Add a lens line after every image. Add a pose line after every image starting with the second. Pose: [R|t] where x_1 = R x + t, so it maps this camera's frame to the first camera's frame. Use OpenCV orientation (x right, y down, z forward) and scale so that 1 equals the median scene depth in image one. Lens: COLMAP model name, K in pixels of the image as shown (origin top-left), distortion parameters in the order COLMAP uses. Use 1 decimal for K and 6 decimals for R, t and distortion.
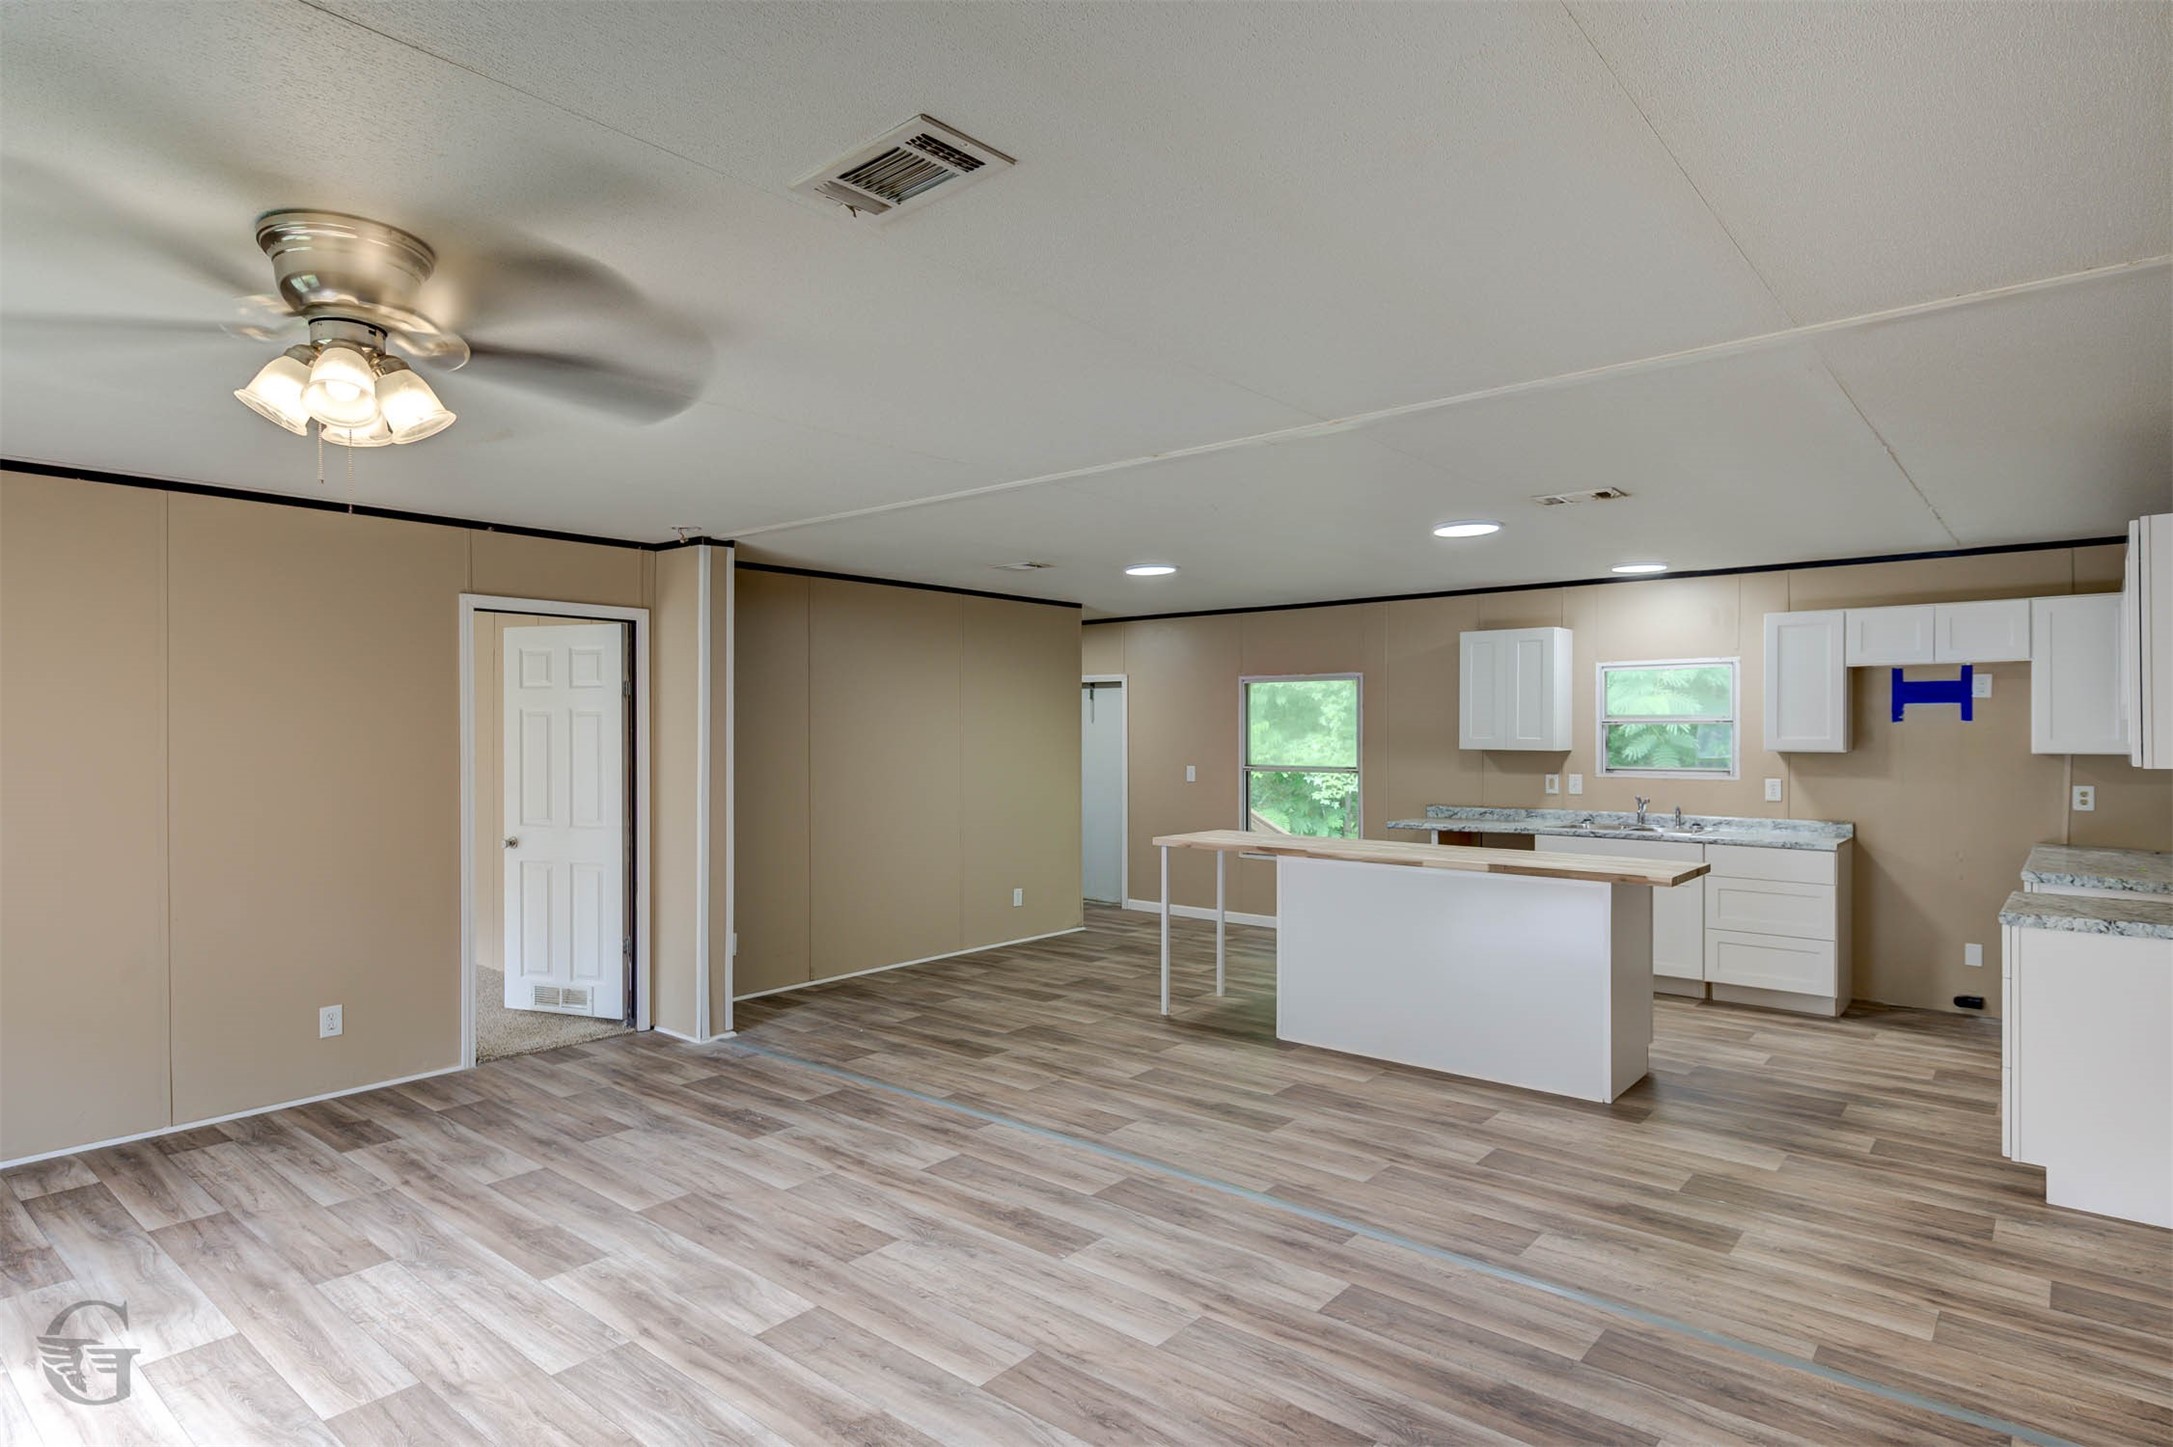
lens RADIAL K [[1165.6, 0, 1087.2], [0, 1165.6, 751.0], [0, 0, 1]] dist [0.012646, -0.001526]
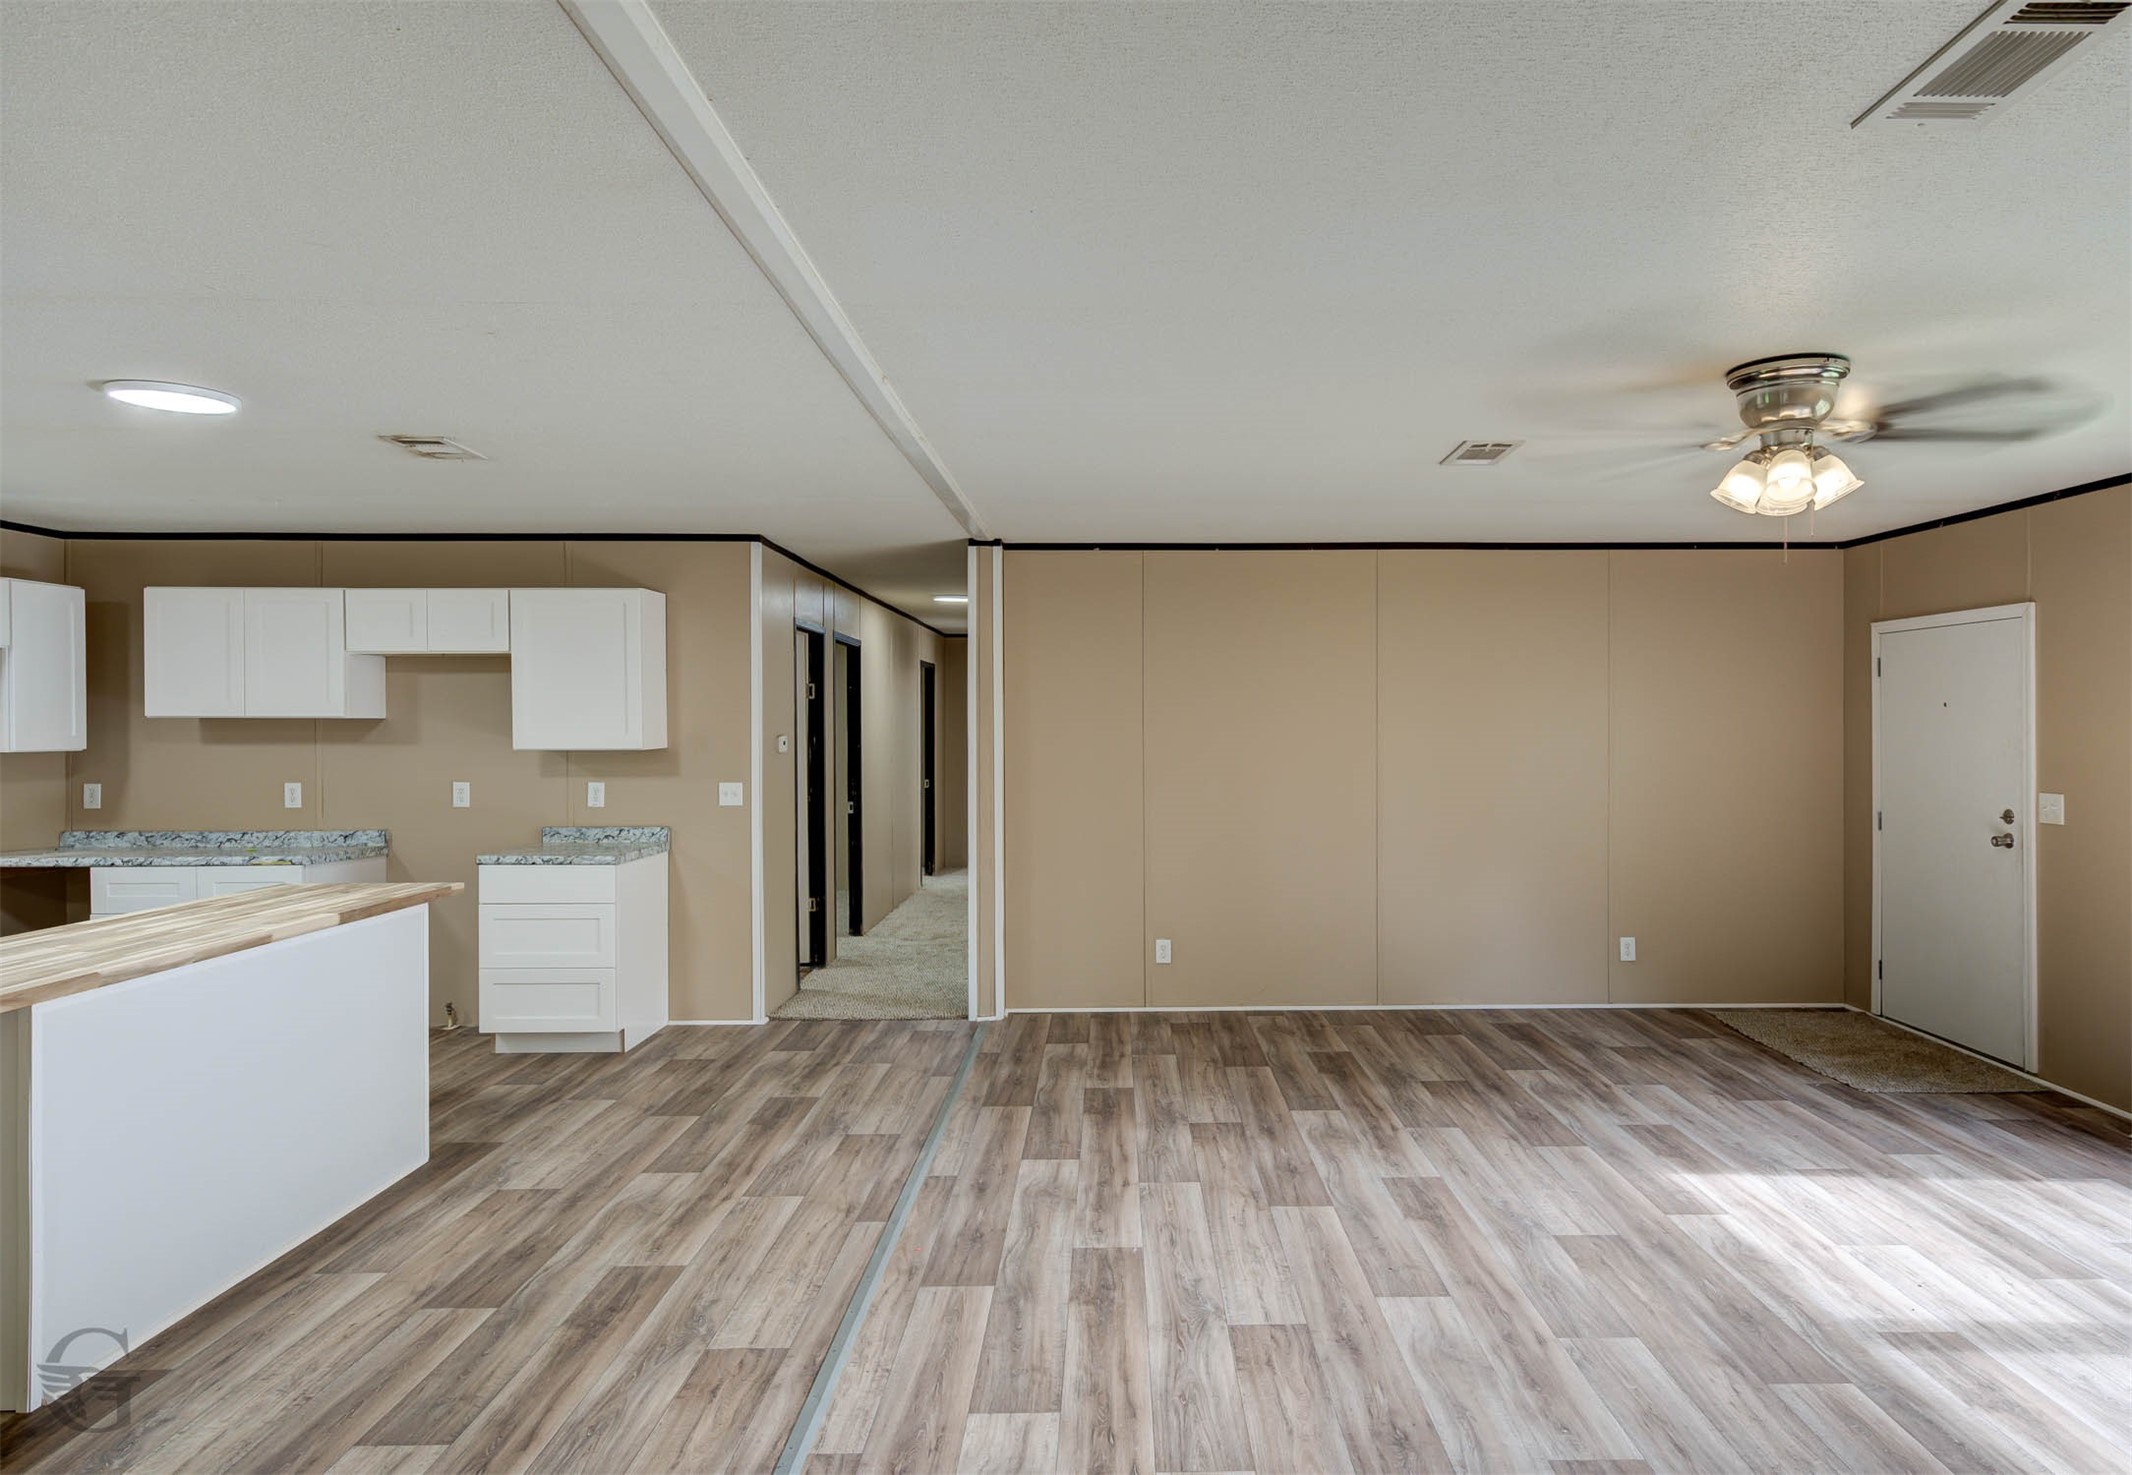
lens RADIAL K [[1215.0, 0, 1139.9], [0, 1215.0, 724.4], [0, 0, 1]] dist [0.015216, -0.003410]
pose [[-0.662378, 0.001841, 0.749168, -0.435727], [0.016645, 0.999786, 0.012260, -0.015795], [-0.748985, 0.020591, -0.662267, 0.908075]]
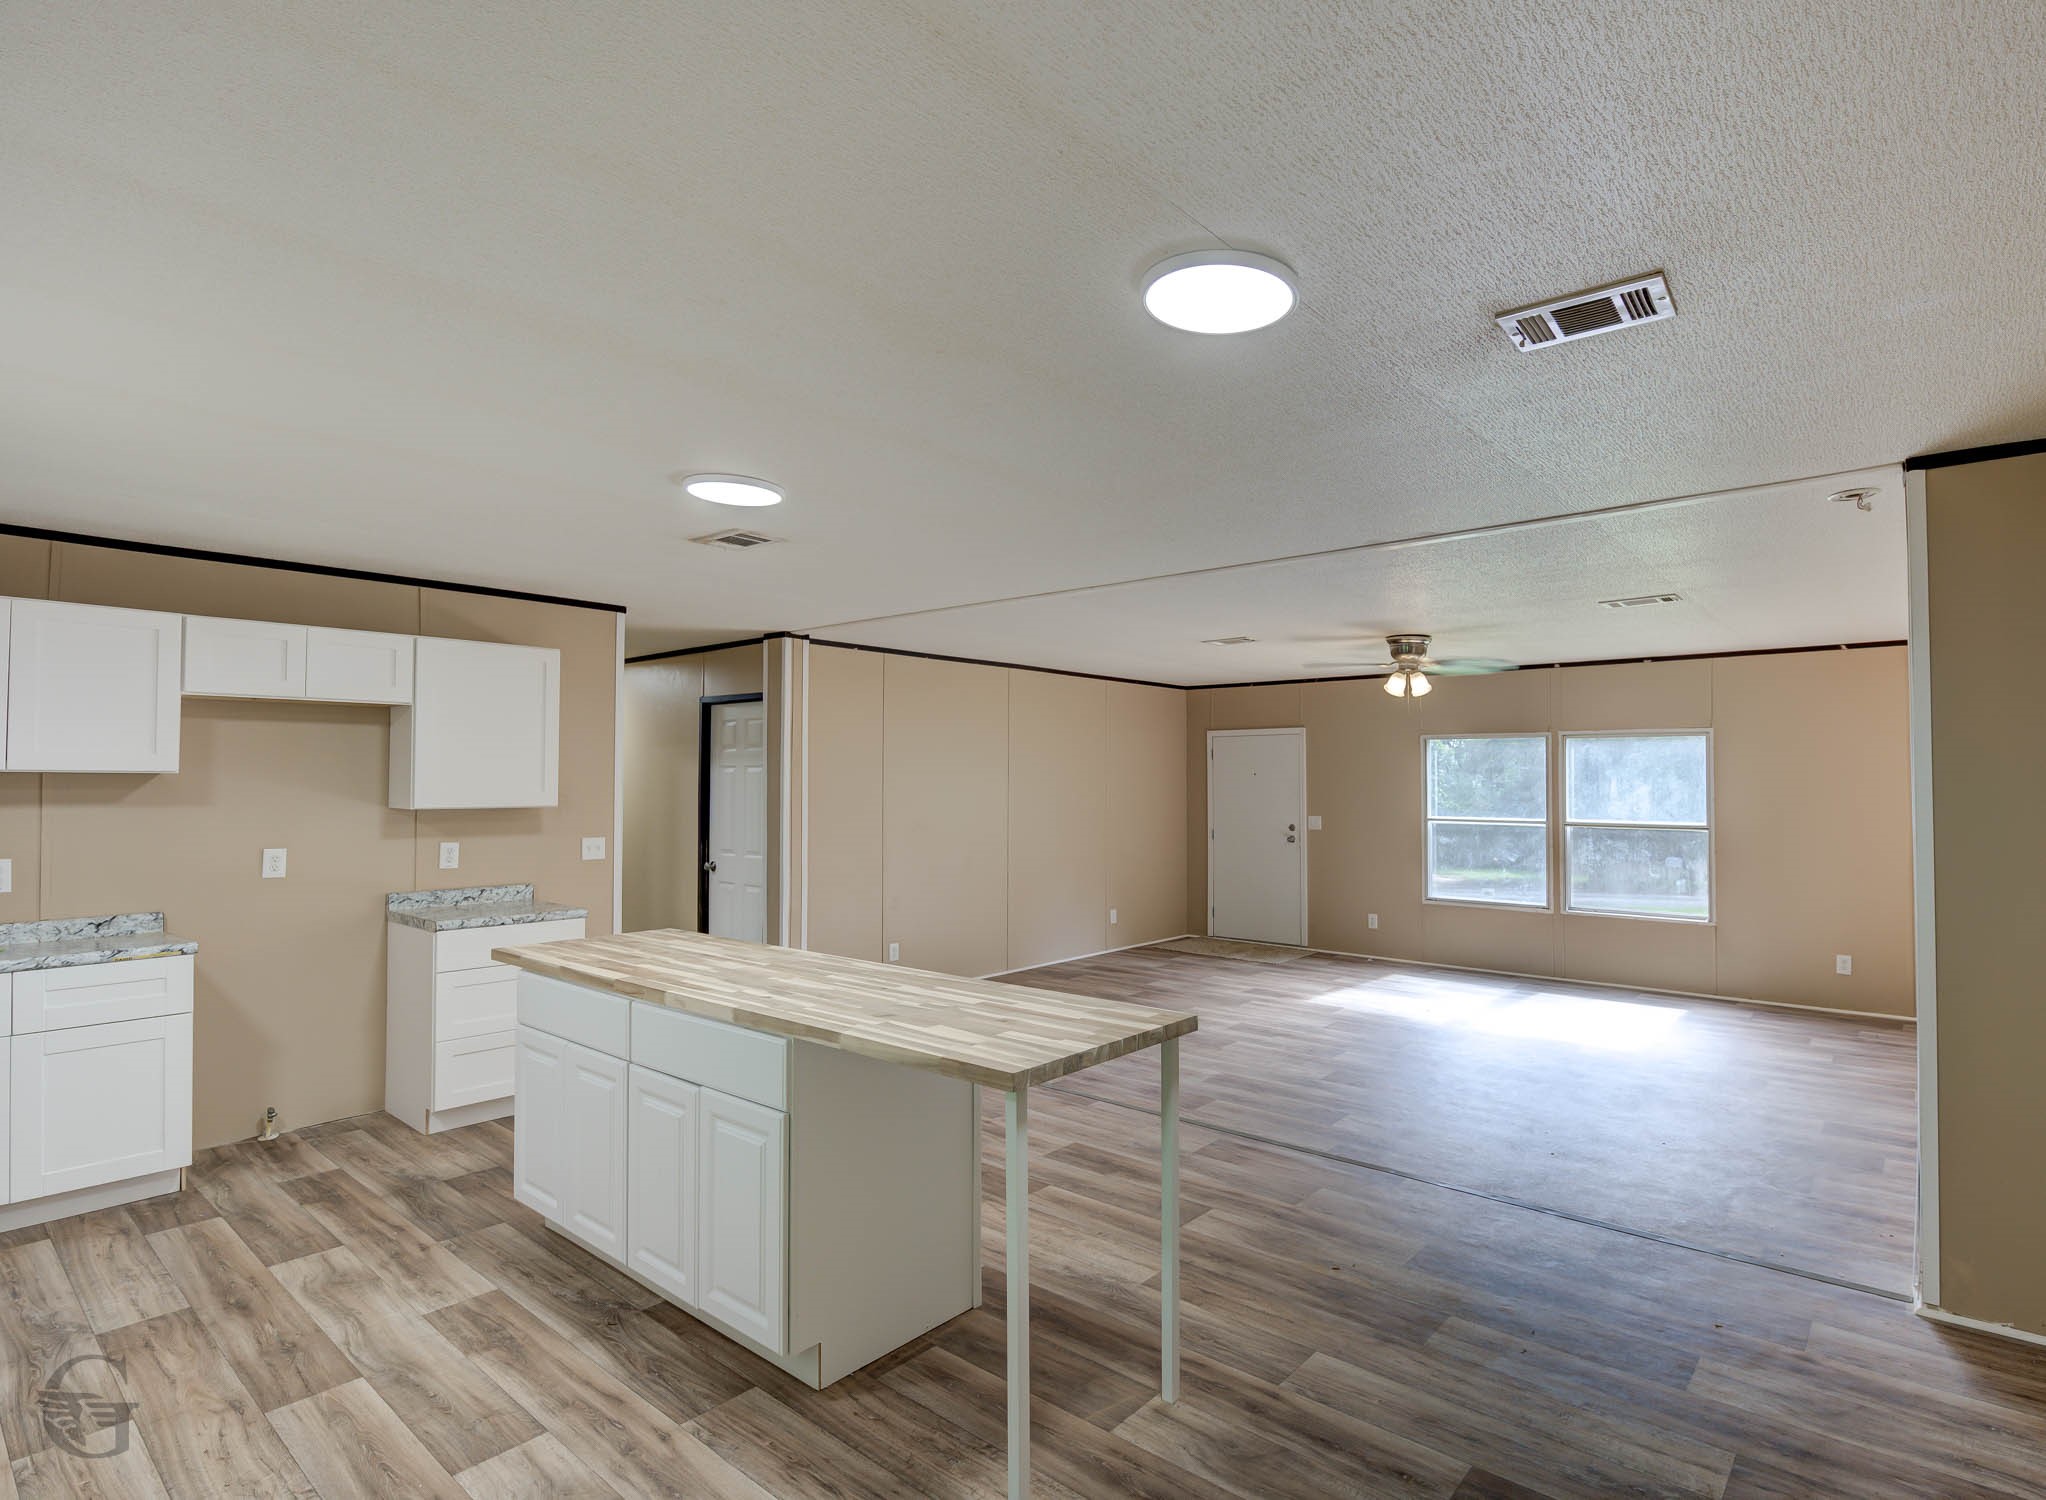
lens RADIAL K [[1016.4, 0, 1157.4], [0, 1016.4, 768.8], [0, 0, 1]] dist [-0.023950, -0.000801]
pose [[-0.998330, -0.001770, -0.057744, 0.094634], [-0.002078, 0.999984, 0.005273, -0.026316], [0.057733, 0.005385, -0.998318, 1.389509]]
